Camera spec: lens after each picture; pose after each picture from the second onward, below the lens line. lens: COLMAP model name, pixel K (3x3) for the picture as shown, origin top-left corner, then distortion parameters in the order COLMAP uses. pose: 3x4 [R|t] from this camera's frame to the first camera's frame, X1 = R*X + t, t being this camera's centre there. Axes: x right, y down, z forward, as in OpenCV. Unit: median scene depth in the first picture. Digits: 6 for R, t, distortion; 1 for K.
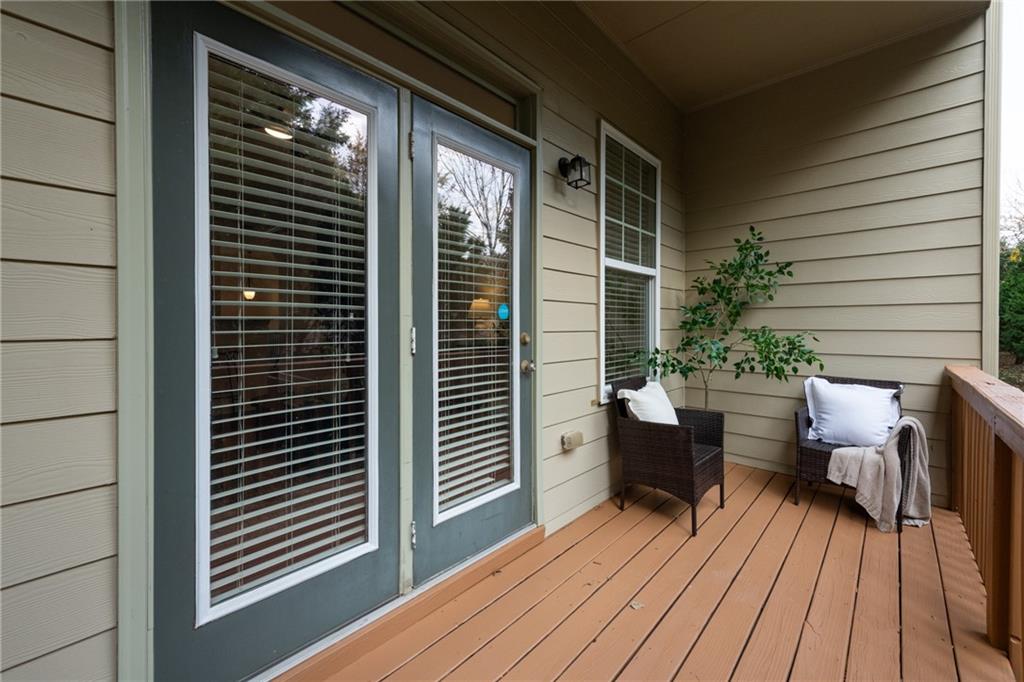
lens RADIAL K [[409.4, 0, 510.3], [0, 409.4, 326.2], [0, 0, 1]] dist [0.000295, 0.000025]
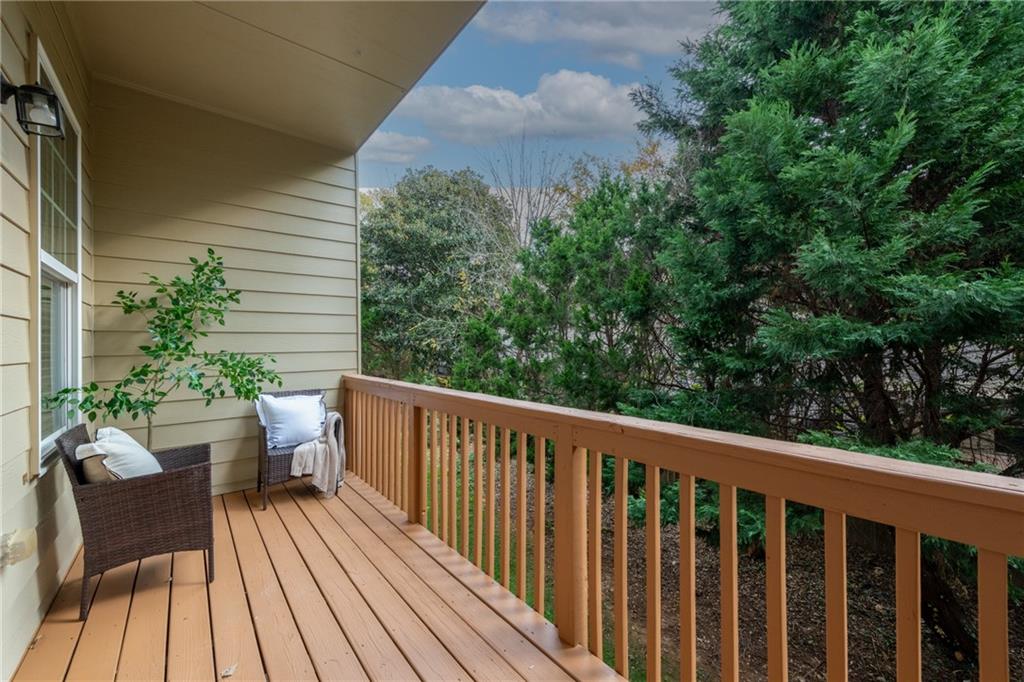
lens RADIAL K [[396.5, 0, 512.0], [0, 396.5, 341.0], [0, 0, 1]] dist [-0.000168, 0.000032]
pose [[0.129225, 0.007707, 0.991585, -0.290062], [0.015961, 0.999824, -0.009851, -0.002396], [-0.991487, 0.017099, 0.129079, 0.185968]]
